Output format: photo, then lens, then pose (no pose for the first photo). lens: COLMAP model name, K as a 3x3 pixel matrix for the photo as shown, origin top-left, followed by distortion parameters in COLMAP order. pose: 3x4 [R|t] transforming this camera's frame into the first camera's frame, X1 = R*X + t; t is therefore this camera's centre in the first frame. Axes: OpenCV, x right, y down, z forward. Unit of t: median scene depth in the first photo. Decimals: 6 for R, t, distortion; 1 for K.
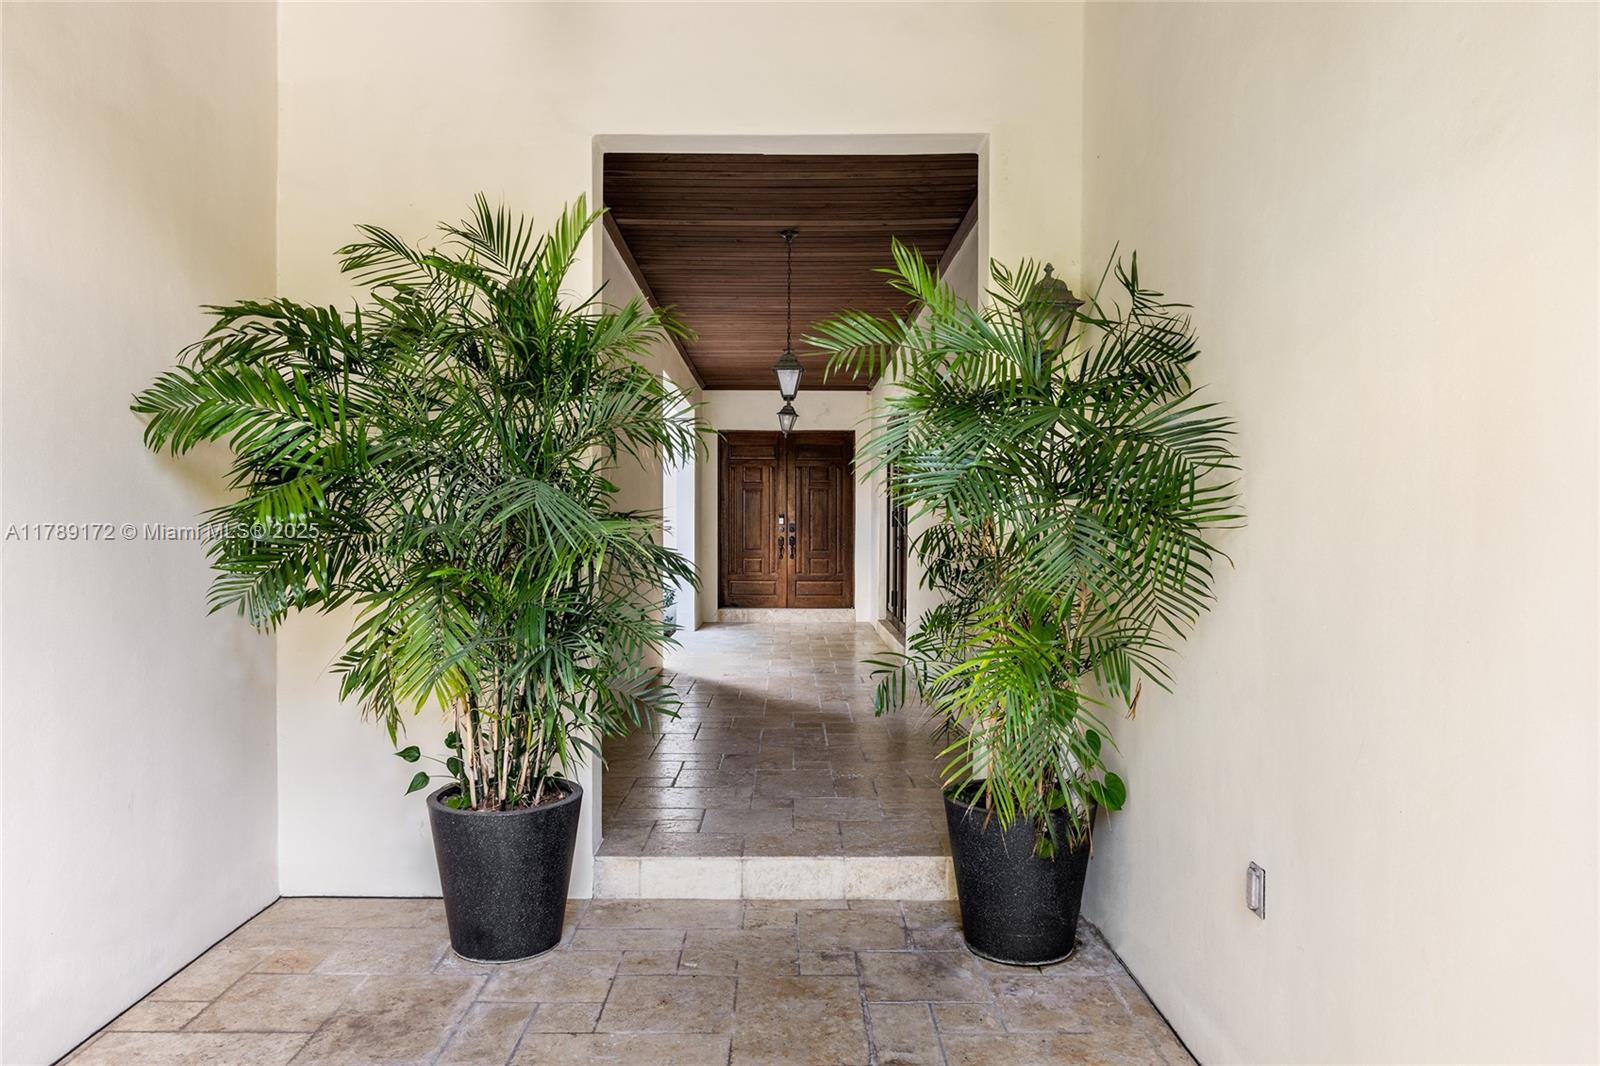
lens RADIAL K [[1105.9, 0, 798.6], [0, 1105.9, 532.9], [0, 0, 1]] dist [-0.000078, 0.000000]
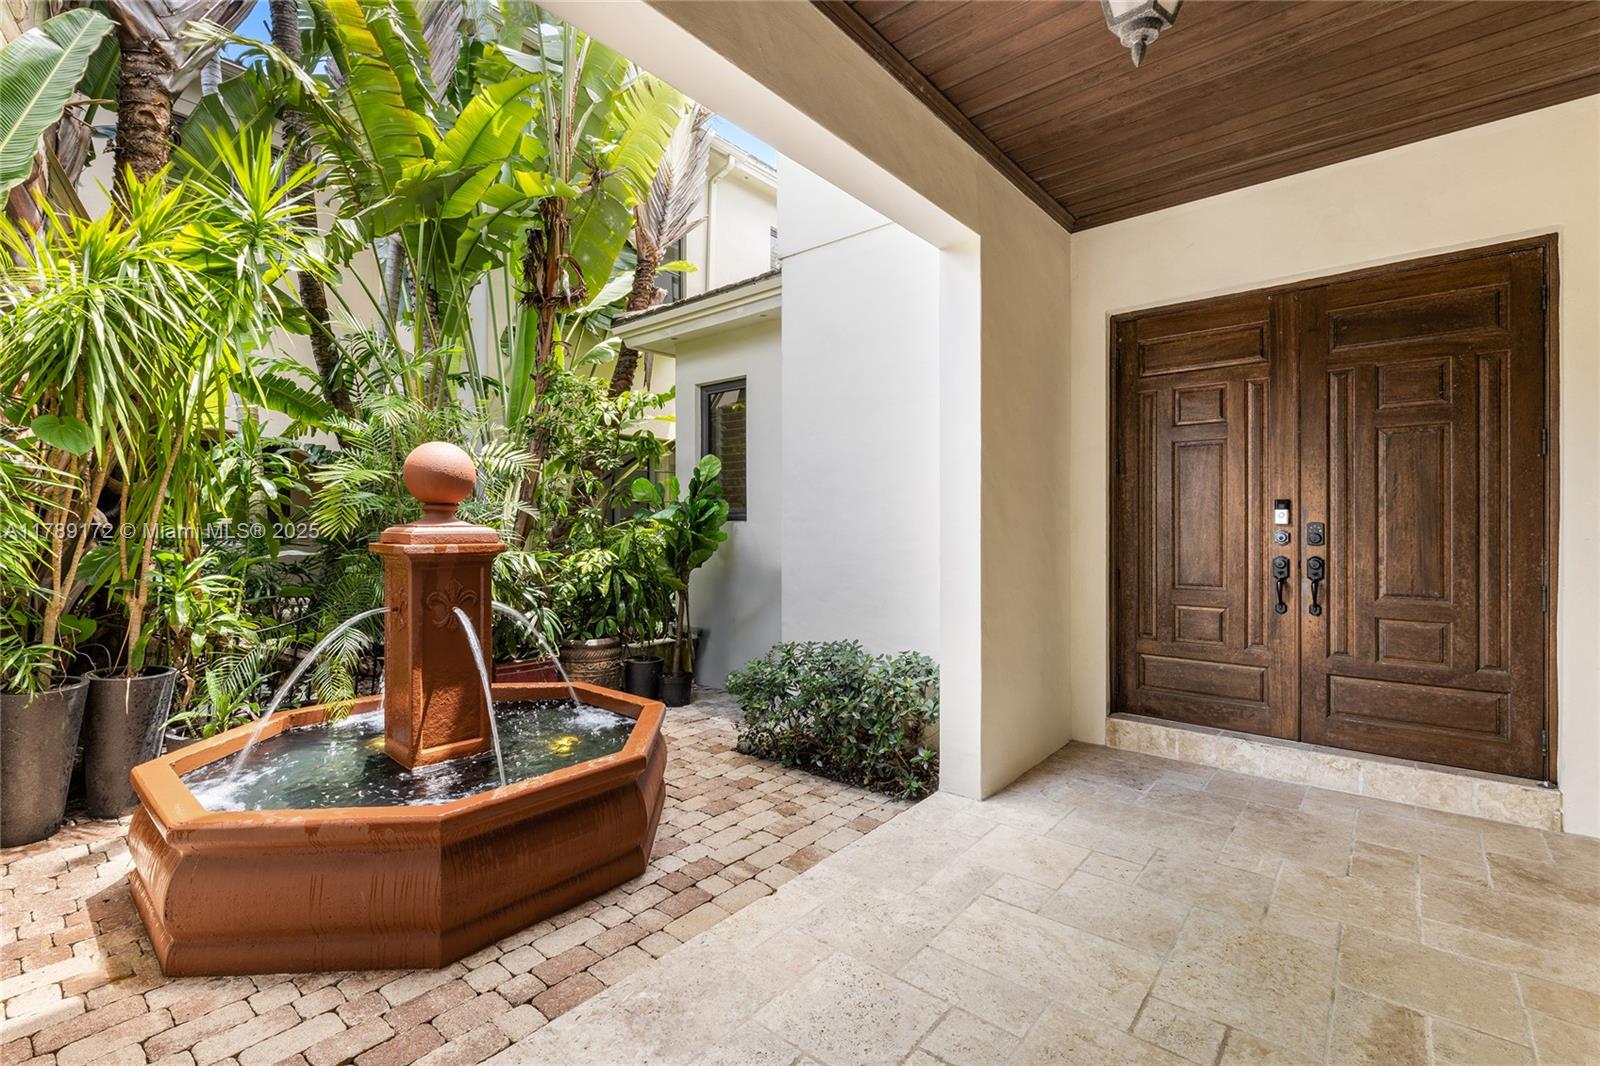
lens RADIAL K [[695.8, 0, 800.0], [0, 695.8, 526.9], [0, 0, 1]] dist [0.002618, 0.000284]
pose [[0.760165, -0.004262, -0.649716, 0.015028], [0.002013, 0.999989, -0.004204, -0.006428], [0.649727, 0.001888, 0.760165, 0.701443]]
